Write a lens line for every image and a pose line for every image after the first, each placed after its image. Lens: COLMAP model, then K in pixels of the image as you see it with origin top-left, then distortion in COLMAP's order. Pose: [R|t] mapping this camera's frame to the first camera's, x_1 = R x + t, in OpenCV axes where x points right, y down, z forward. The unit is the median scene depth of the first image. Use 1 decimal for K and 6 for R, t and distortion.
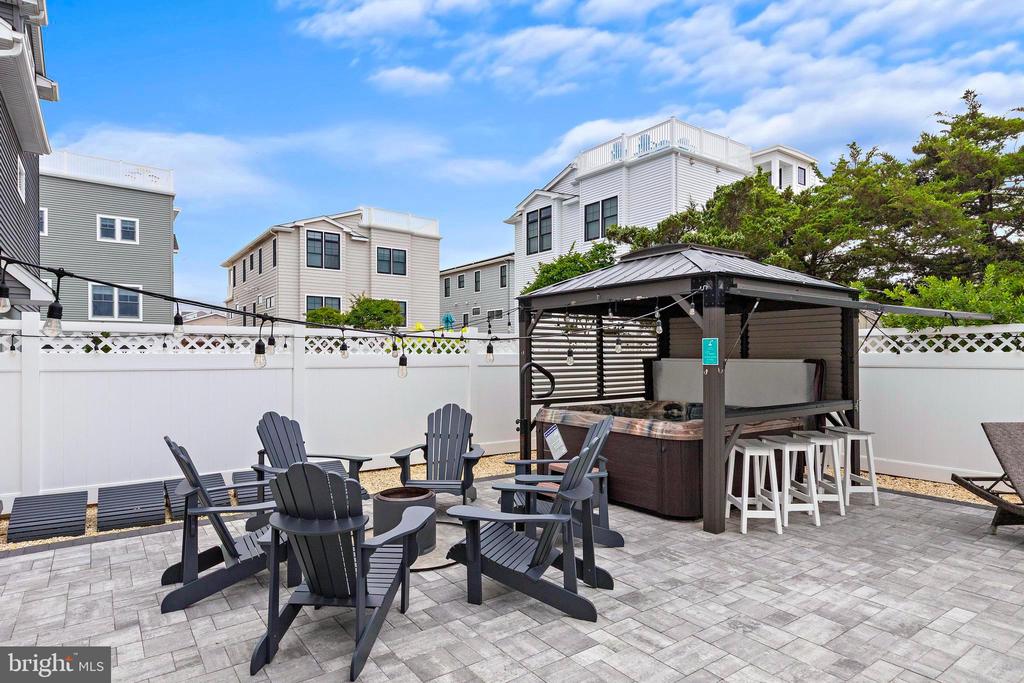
lens RADIAL K [[571.7, 0, 506.3], [0, 571.7, 349.8], [0, 0, 1]] dist [0.003555, -0.000024]
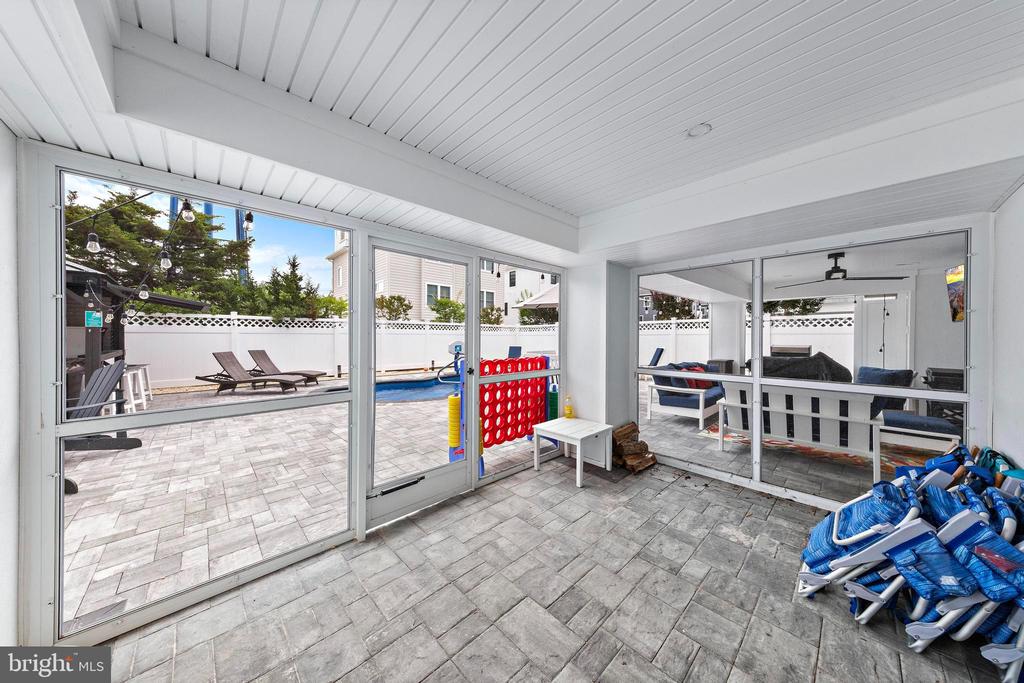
lens RADIAL K [[324.4, 0, 521.7], [0, 324.4, 340.2], [0, 0, 1]] dist [0.000631, -0.000515]
pose [[-0.157451, -0.009124, 0.987485, -0.783177], [-0.008288, 0.999934, 0.007918, 0.050501], [-0.987492, -0.006938, -0.157516, -0.114643]]
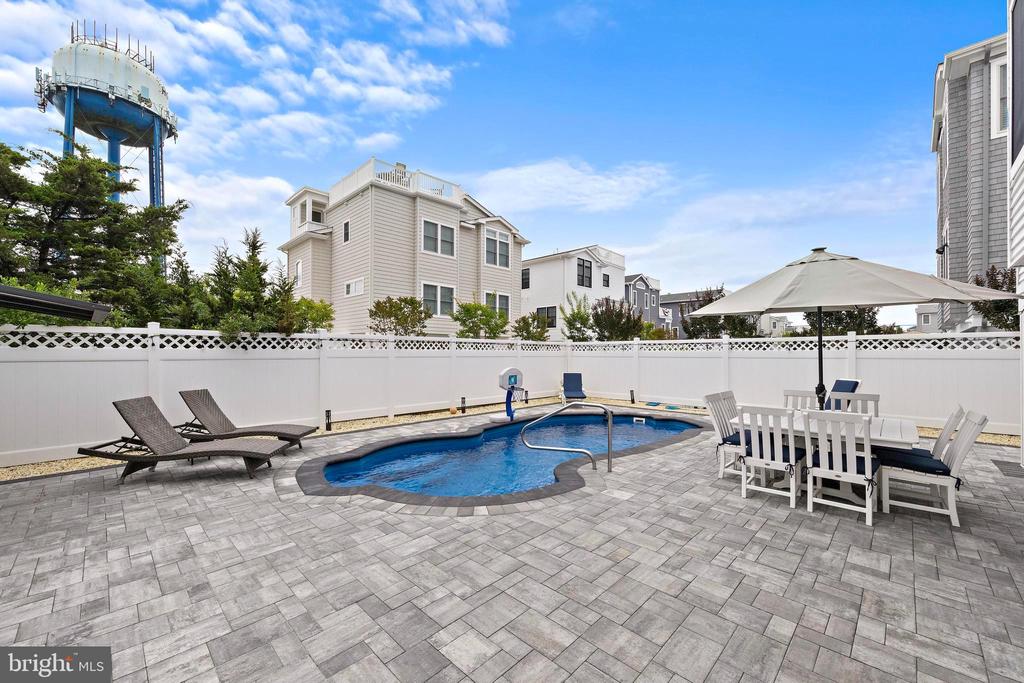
lens RADIAL K [[399.8, 0, 518.0], [0, 399.8, 348.4], [0, 0, 1]] dist [0.001375, -0.000121]
pose [[-0.180829, 0.012693, 0.983433, -0.225029], [-0.006384, 0.999881, -0.014080, 0.013869], [-0.983494, -0.008824, -0.180726, 0.260949]]
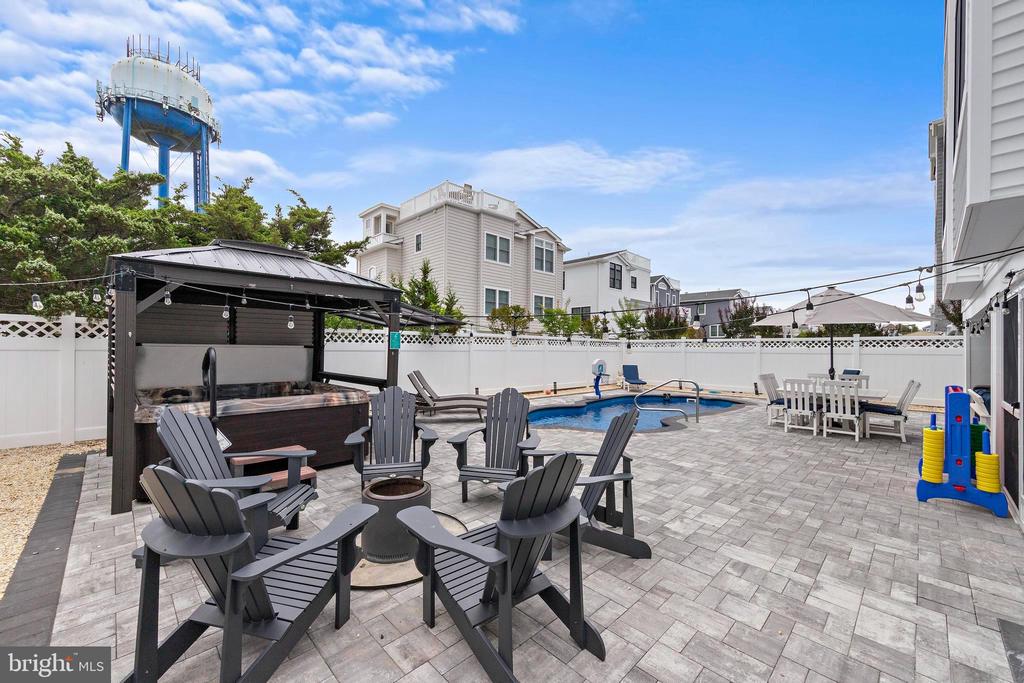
lens RADIAL K [[399.8, 0, 514.8], [0, 399.8, 354.5], [0, 0, 1]] dist [0.001375, -0.000121]
pose [[-0.155813, -0.014110, 0.987686, -0.755351], [-0.014342, 0.999825, 0.012021, 0.025383], [-0.987682, -0.012292, -0.155988, 0.835879]]
